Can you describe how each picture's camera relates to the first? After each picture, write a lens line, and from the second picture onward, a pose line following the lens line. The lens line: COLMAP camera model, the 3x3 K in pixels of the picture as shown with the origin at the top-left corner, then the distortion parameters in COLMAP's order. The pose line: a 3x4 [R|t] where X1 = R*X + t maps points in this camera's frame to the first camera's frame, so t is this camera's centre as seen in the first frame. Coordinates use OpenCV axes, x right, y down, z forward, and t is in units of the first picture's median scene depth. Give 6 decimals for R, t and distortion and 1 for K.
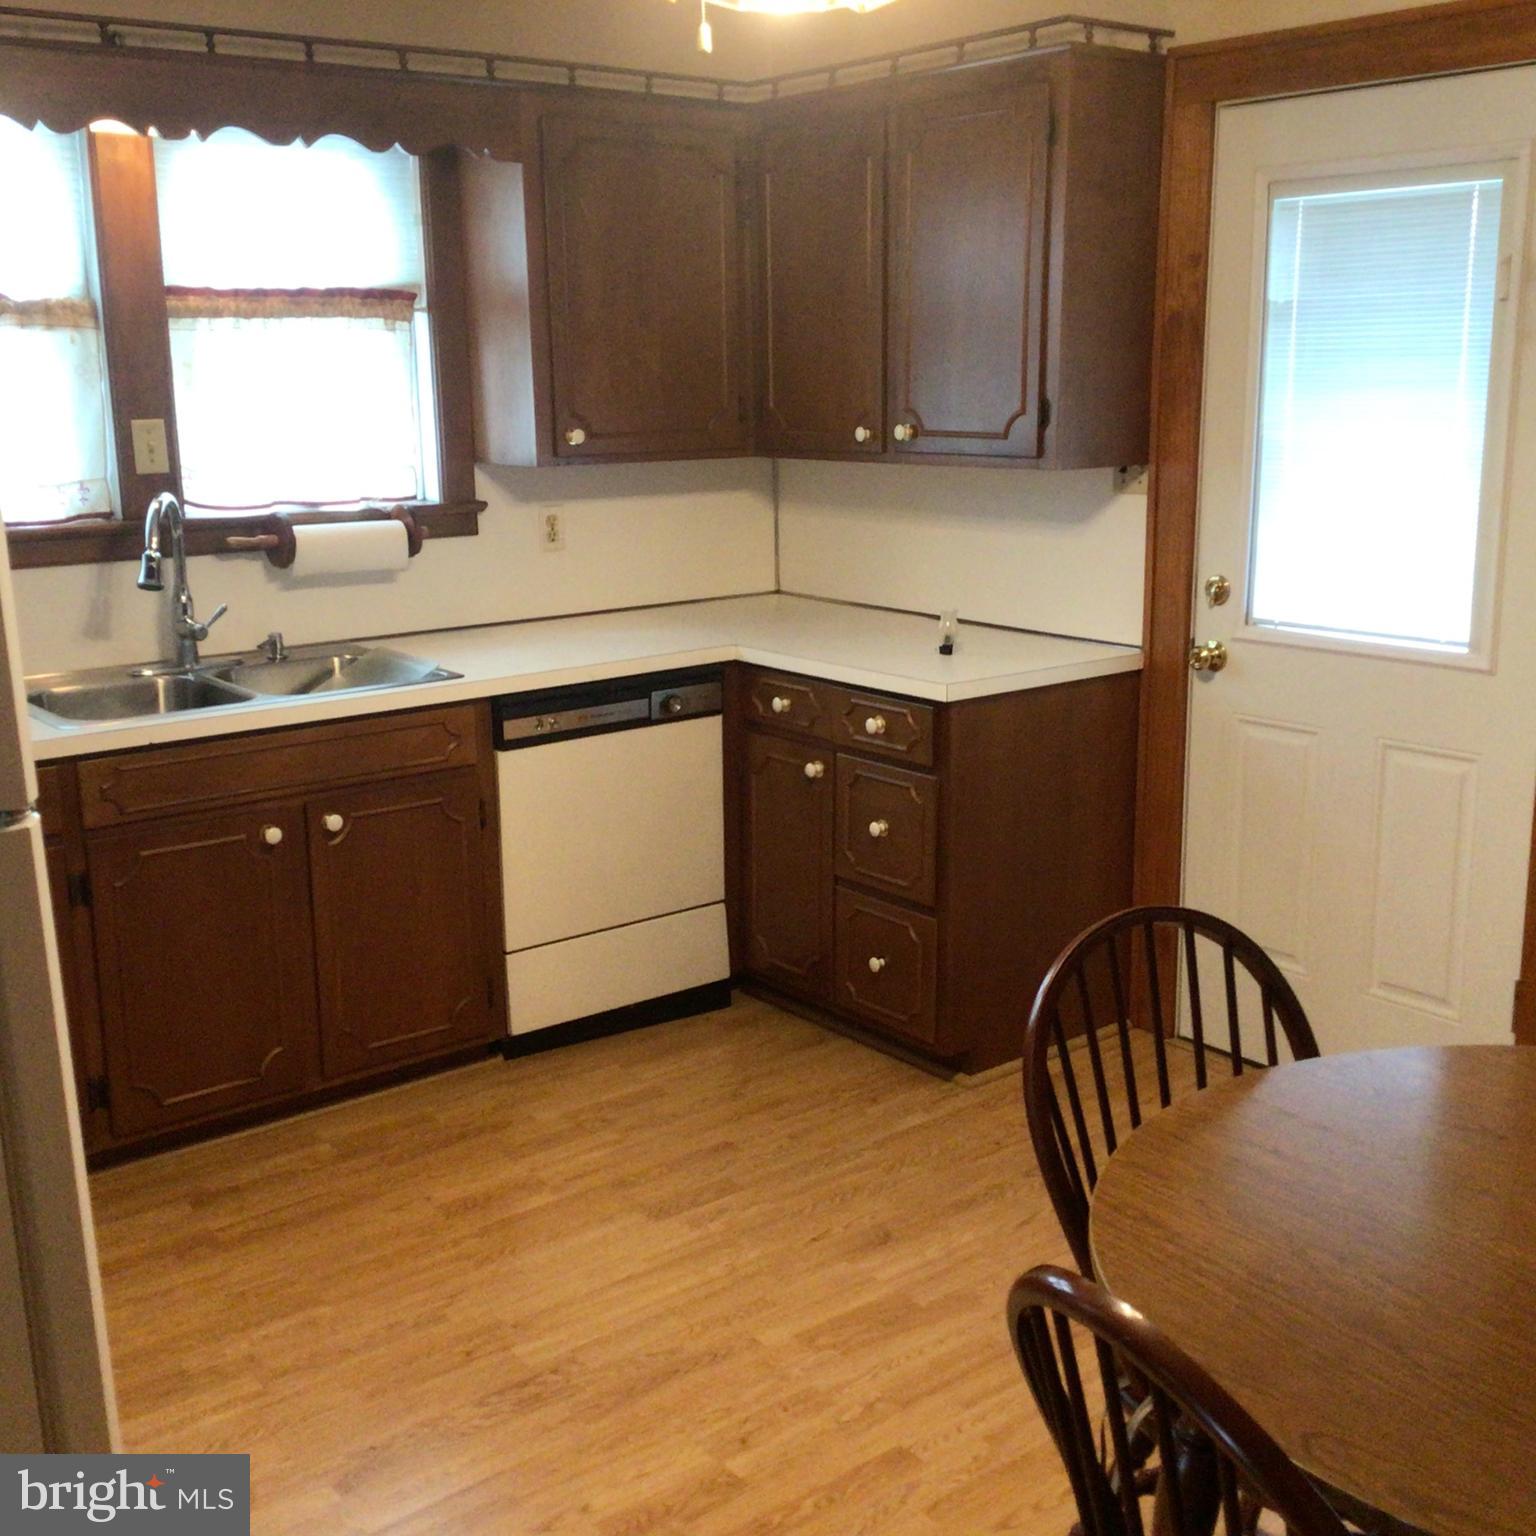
lens RADIAL K [[1825.3, 0, 810.9], [0, 1825.3, 759.7], [0, 0, 1]] dist [0.047131, 0.000000]
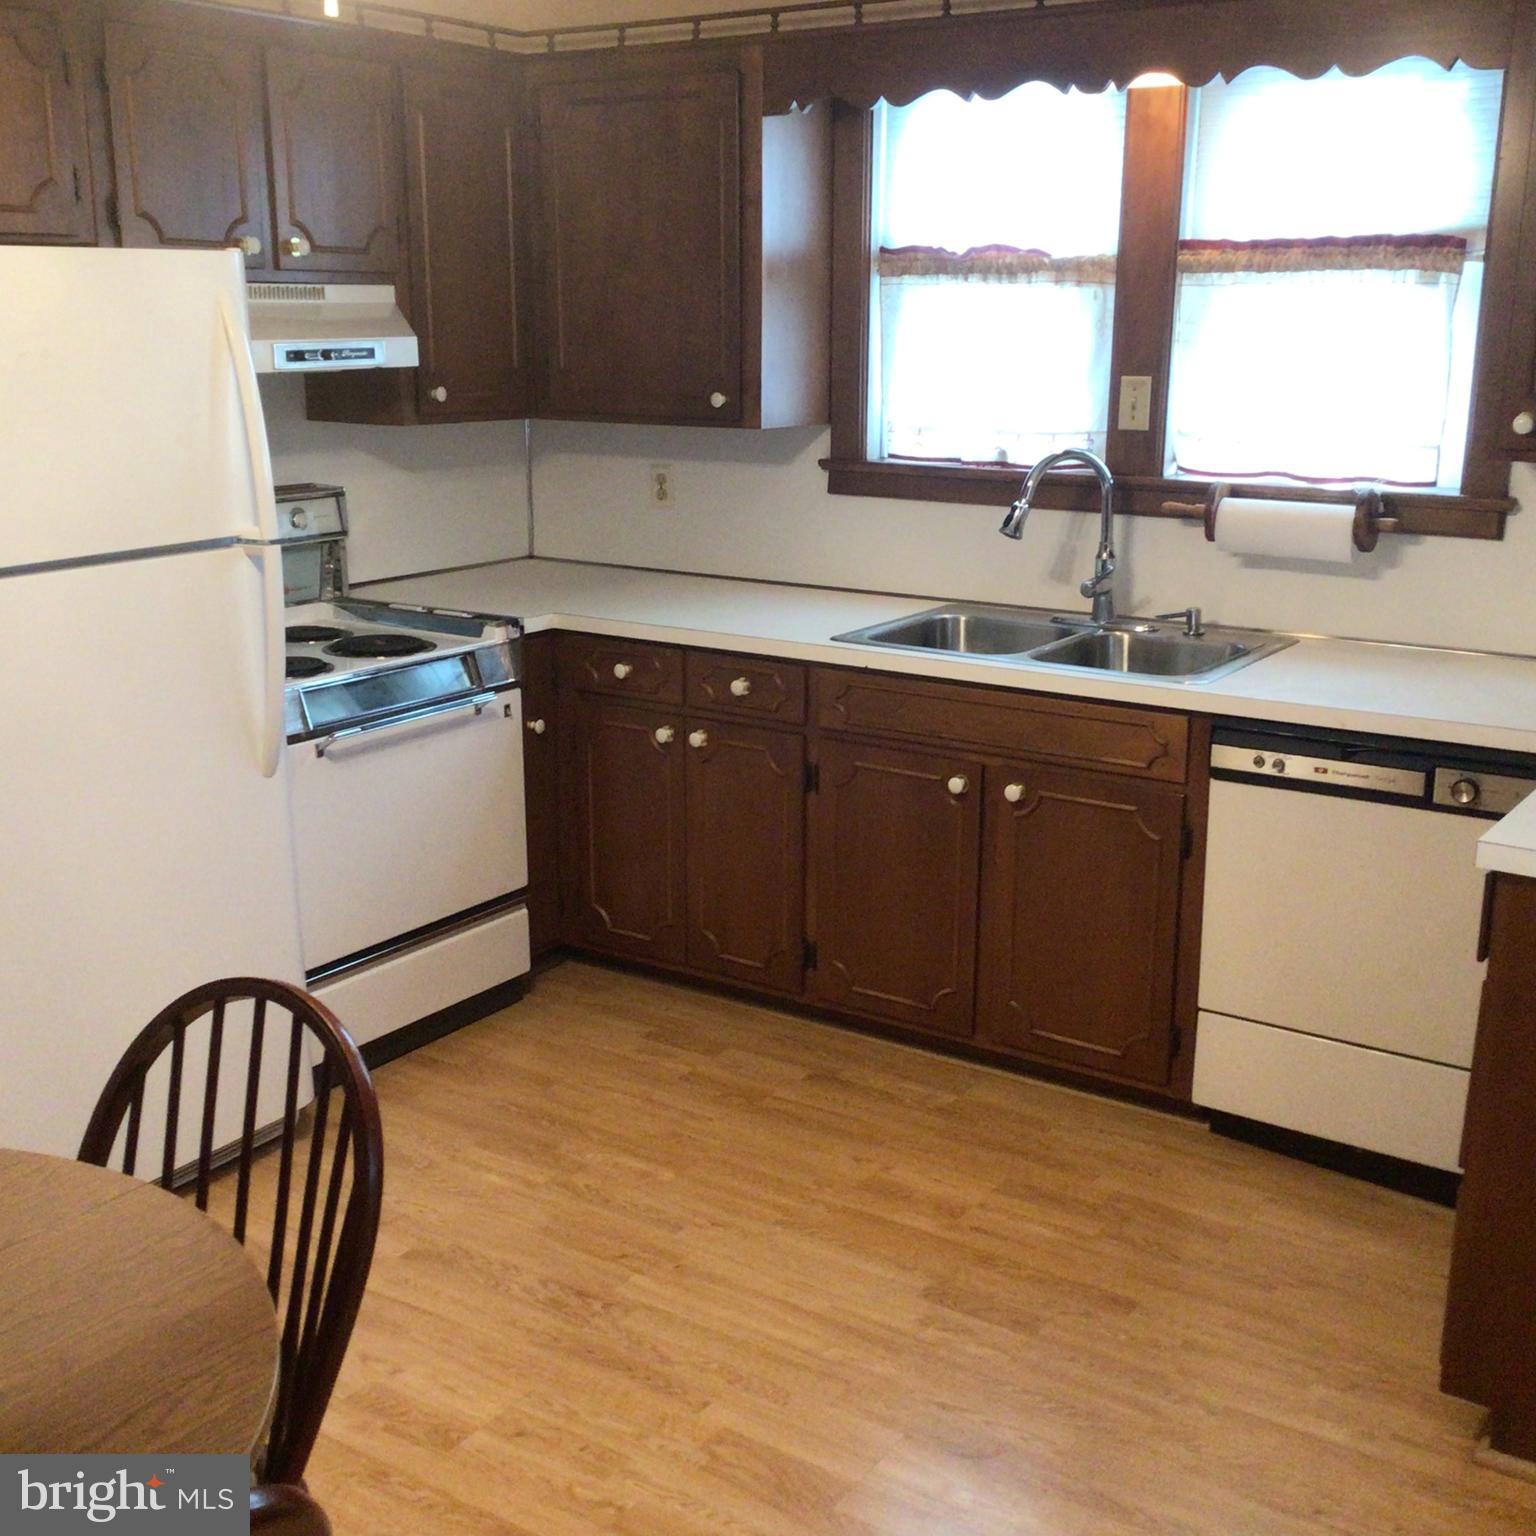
lens RADIAL K [[1825.3, 0, 794.1], [0, 1825.3, 778.2], [0, 0, 1]] dist [0.047131, 0.000000]
pose [[0.286213, 0.252310, -0.924350, 0.566291], [-0.223943, 0.955603, 0.191499, -0.124596], [0.931629, 0.152192, 0.330009, 0.528780]]
